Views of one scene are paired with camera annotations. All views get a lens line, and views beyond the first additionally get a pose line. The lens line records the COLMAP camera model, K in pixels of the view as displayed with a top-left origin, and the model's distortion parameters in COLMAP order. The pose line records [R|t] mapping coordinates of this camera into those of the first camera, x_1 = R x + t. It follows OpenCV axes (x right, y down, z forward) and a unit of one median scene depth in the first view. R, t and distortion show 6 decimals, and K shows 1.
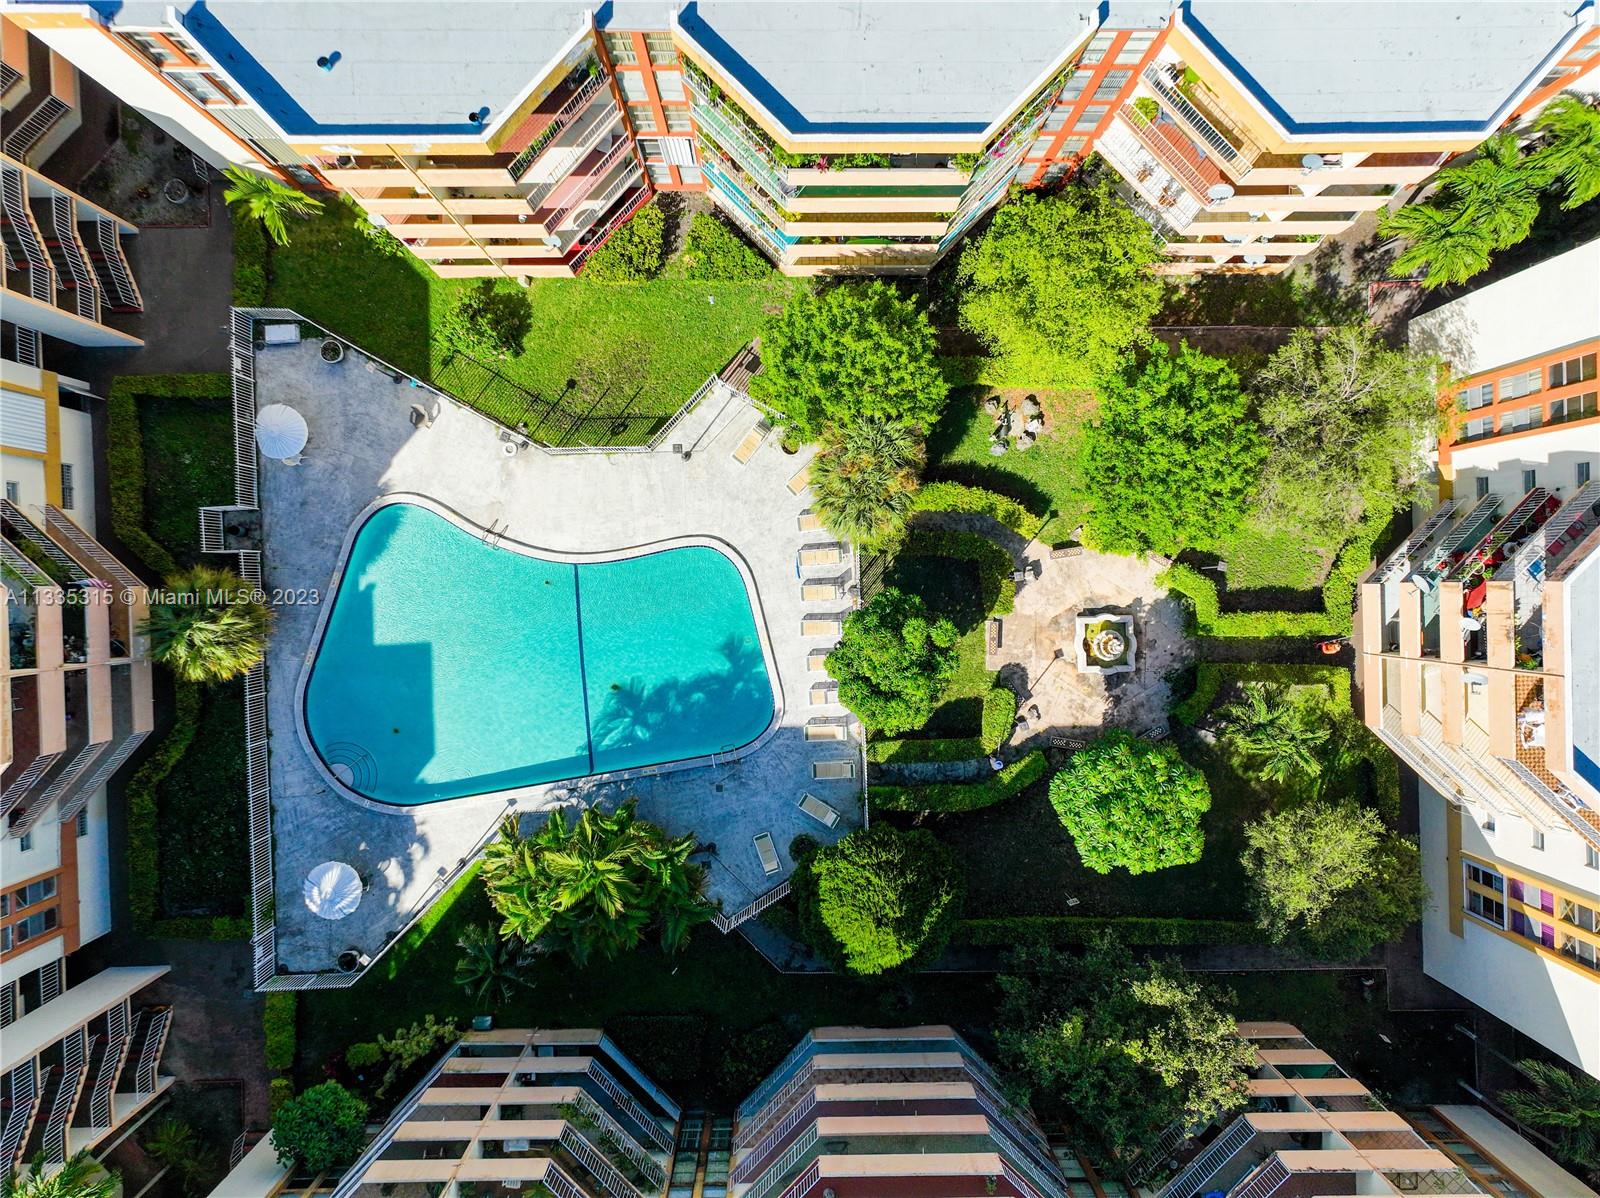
lens RADIAL K [[1122.7, 0, 800.0], [0, 1122.7, 599.0], [0, 0, 1]] dist [-0.001400, 0.001033]
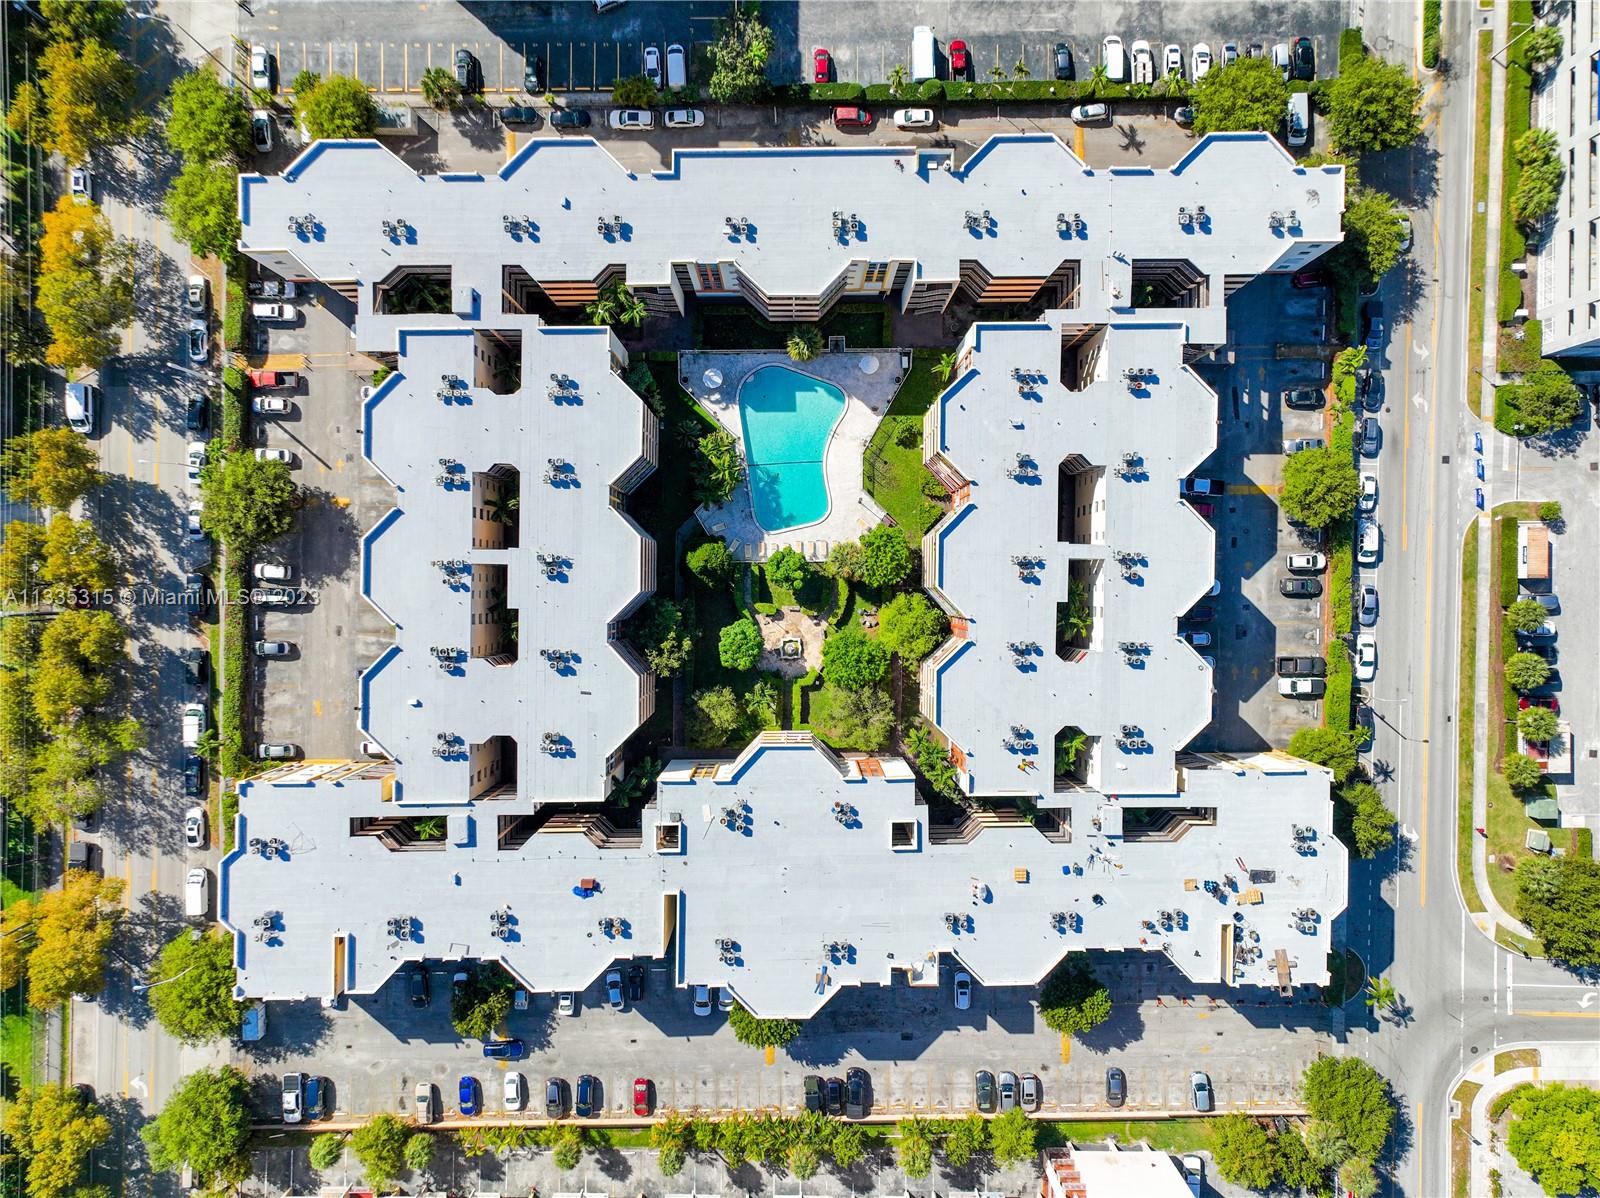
lens RADIAL K [[1122.7, 0, 800.0], [0, 1122.7, 599.0], [0, 0, 1]] dist [-0.001400, 0.001033]
pose [[-0.019345, 0.999775, -0.008749, 0.175613], [-0.999734, -0.019453, -0.012389, 0.055793], [-0.012556, 0.008507, 0.999885, -1.886360]]
